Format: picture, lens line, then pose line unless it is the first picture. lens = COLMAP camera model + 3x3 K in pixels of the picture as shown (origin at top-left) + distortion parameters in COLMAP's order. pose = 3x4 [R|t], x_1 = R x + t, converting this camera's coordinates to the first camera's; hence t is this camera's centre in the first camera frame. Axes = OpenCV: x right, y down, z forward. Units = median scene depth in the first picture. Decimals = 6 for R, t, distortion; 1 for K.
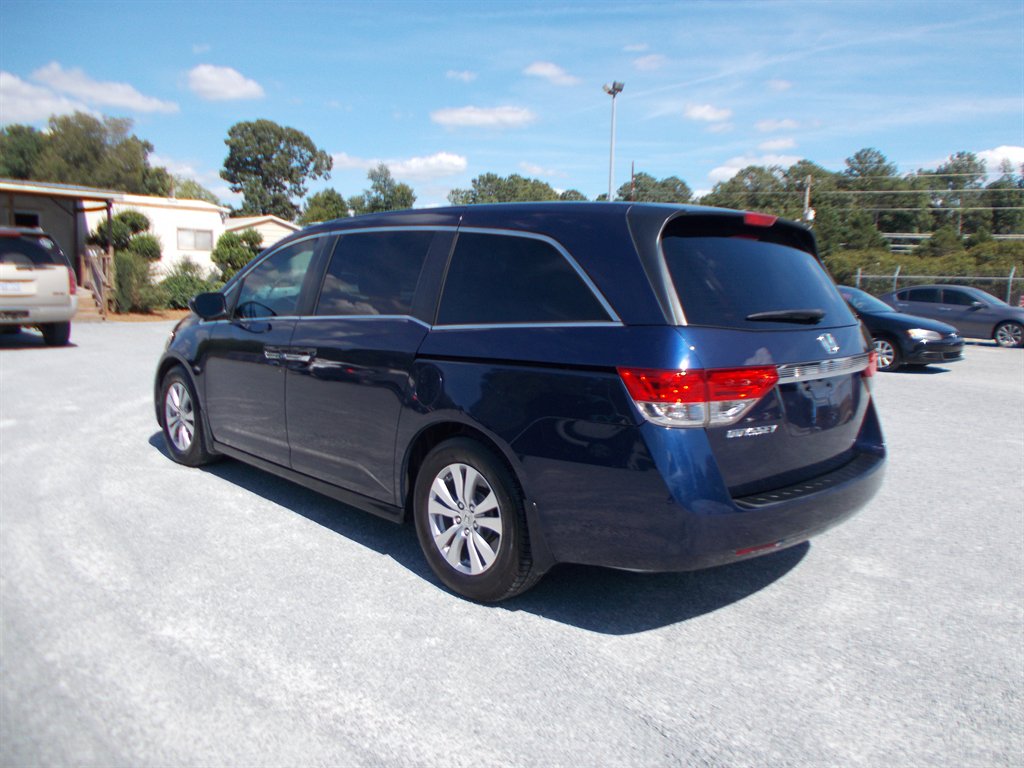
lens RADIAL K [[784.2, 0, 522.1], [0, 784.2, 381.6], [0, 0, 1]] dist [0.011687, -0.031892]
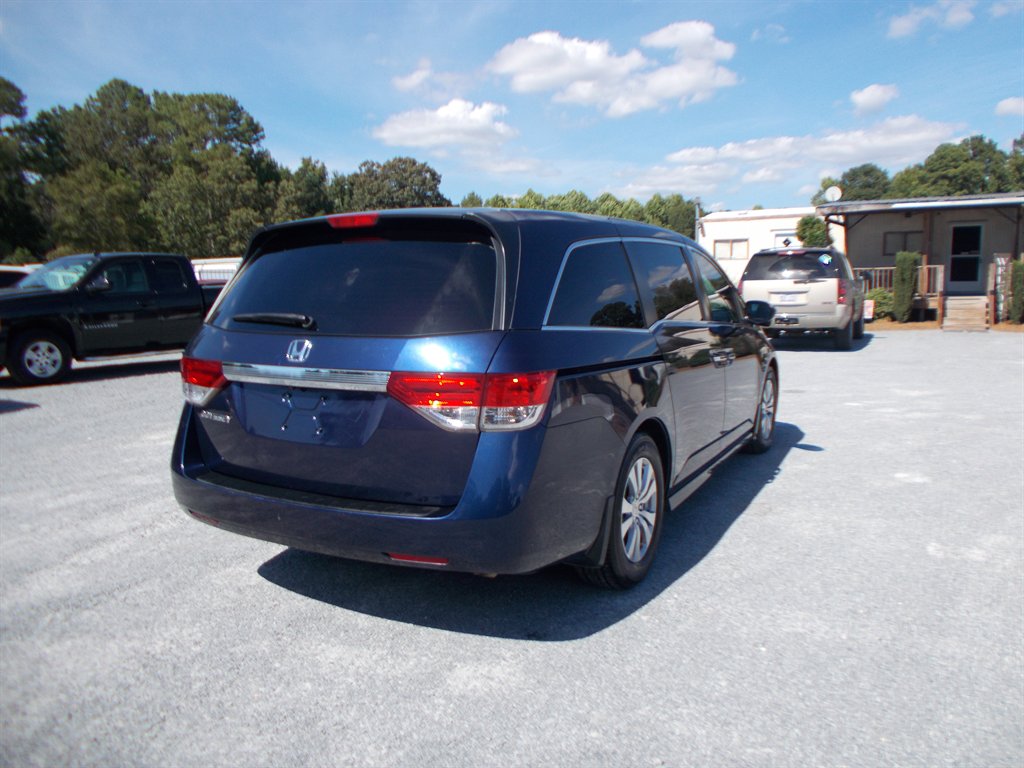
lens RADIAL K [[780.0, 0, 512.0], [0, 780.0, 384.0], [0, 0, 1]] dist [0.005938, -0.041507]
pose [[0.240599, 0.089642, -0.966476, 0.106962], [-0.098691, 0.992825, 0.067517, -0.007595], [0.965594, 0.079138, 0.247719, 0.080289]]
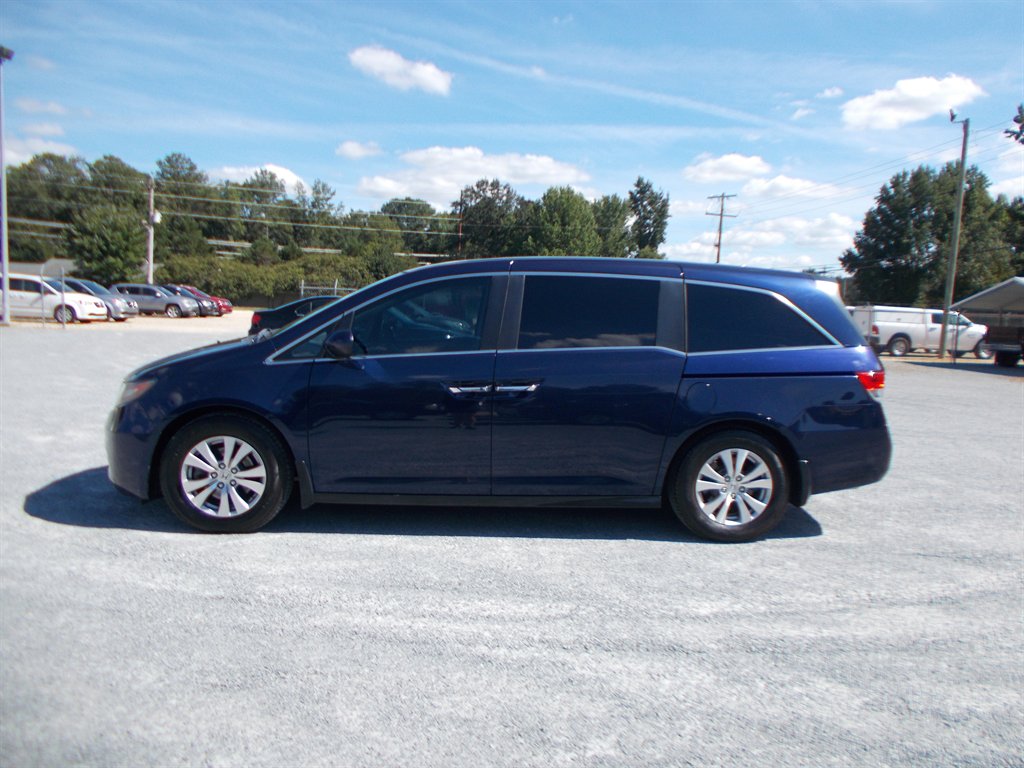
lens RADIAL K [[803.7, 0, 516.7], [0, 803.7, 386.5], [0, 0, 1]] dist [-0.005773, -0.012659]
pose [[0.615779, -0.077276, 0.784121, -0.115427], [0.074528, 0.996429, 0.039672, -0.007576], [-0.784387, 0.034010, 0.619339, 0.031775]]
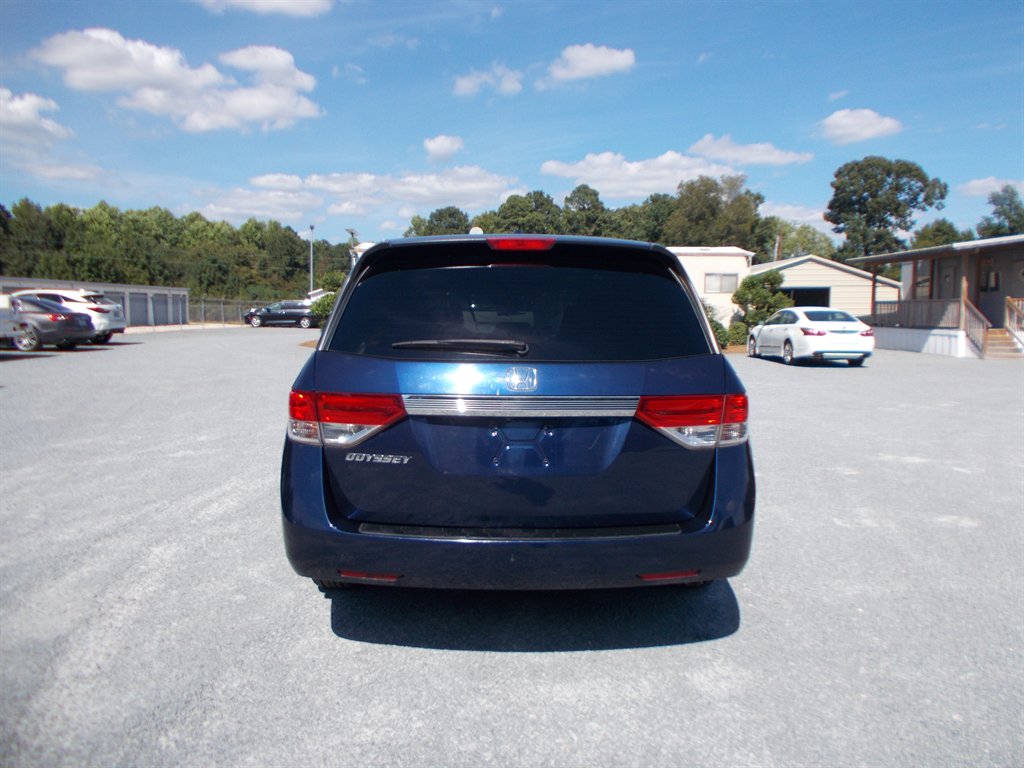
lens RADIAL K [[784.2, 0, 522.1], [0, 784.2, 381.6], [0, 0, 1]] dist [0.011687, -0.031892]
pose [[0.703708, 0.039451, -0.709393, 0.080537], [-0.076155, 0.996893, -0.020105, -0.002037], [0.706396, 0.068172, 0.704526, 0.029554]]
